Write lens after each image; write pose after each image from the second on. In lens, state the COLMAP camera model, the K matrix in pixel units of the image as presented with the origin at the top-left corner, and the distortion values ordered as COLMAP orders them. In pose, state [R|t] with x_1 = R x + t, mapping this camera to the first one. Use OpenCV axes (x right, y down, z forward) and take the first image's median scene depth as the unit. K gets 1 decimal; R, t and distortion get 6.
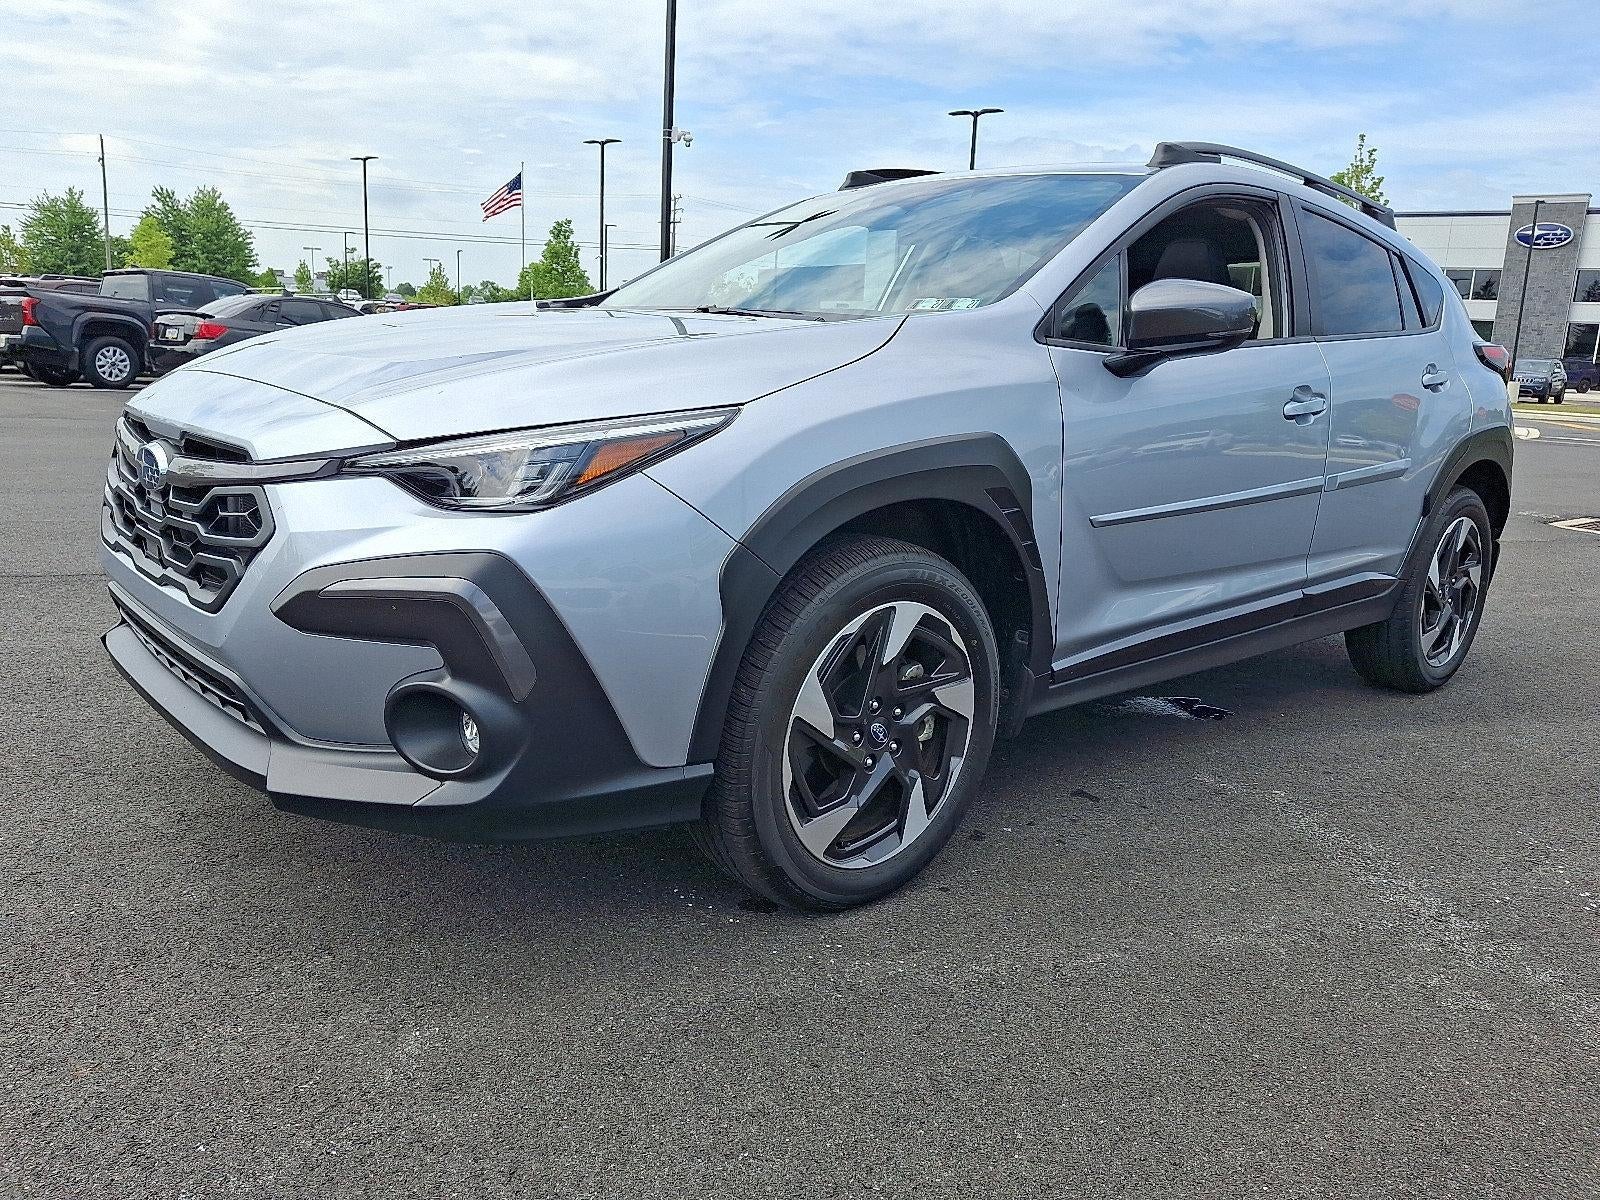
lens RADIAL K [[1151.9, 0, 800.0], [0, 1151.9, 600.0], [0, 0, 1]] dist [0.009111, -0.007805]
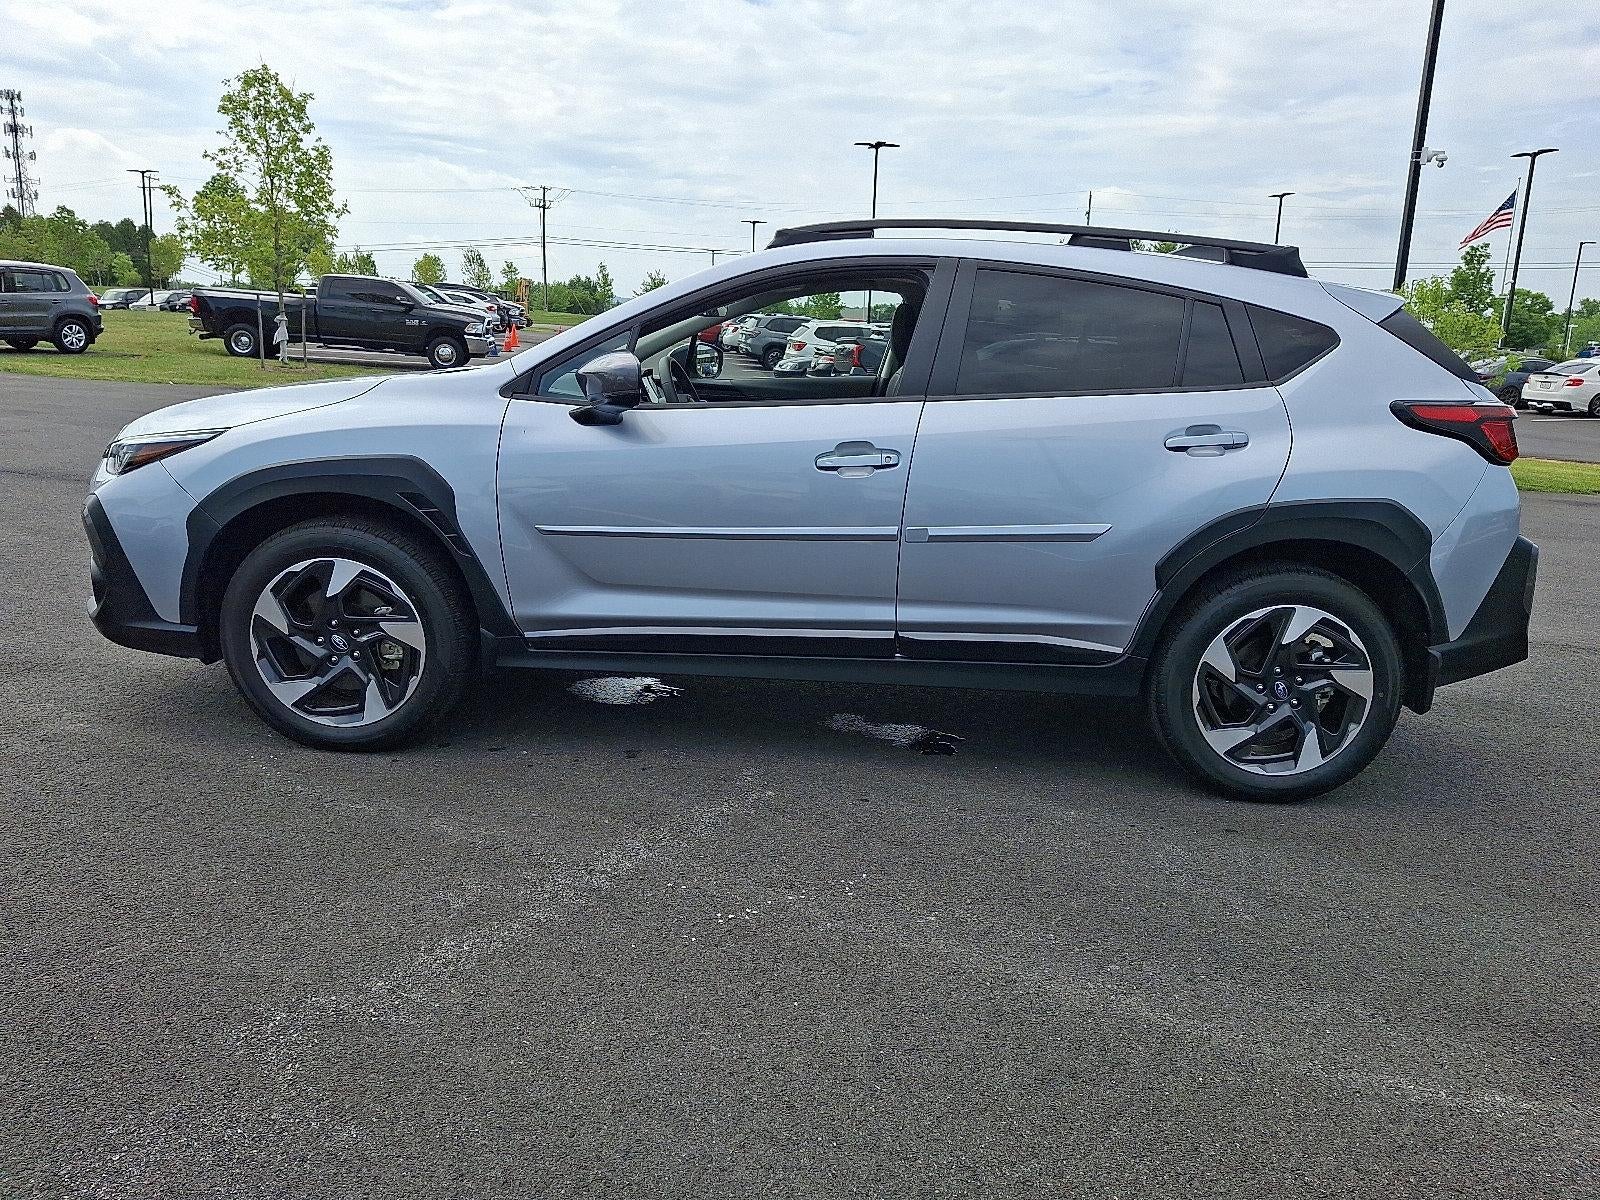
lens RADIAL K [[1200.9, 0, 843.1], [0, 1200.9, 626.1], [0, 0, 1]] dist [0.003444, -0.003811]
pose [[0.754527, 0.139781, -0.641210, 1.447354], [-0.151772, 0.987733, 0.036728, -0.062149], [0.638478, 0.069605, 0.766486, 0.163289]]
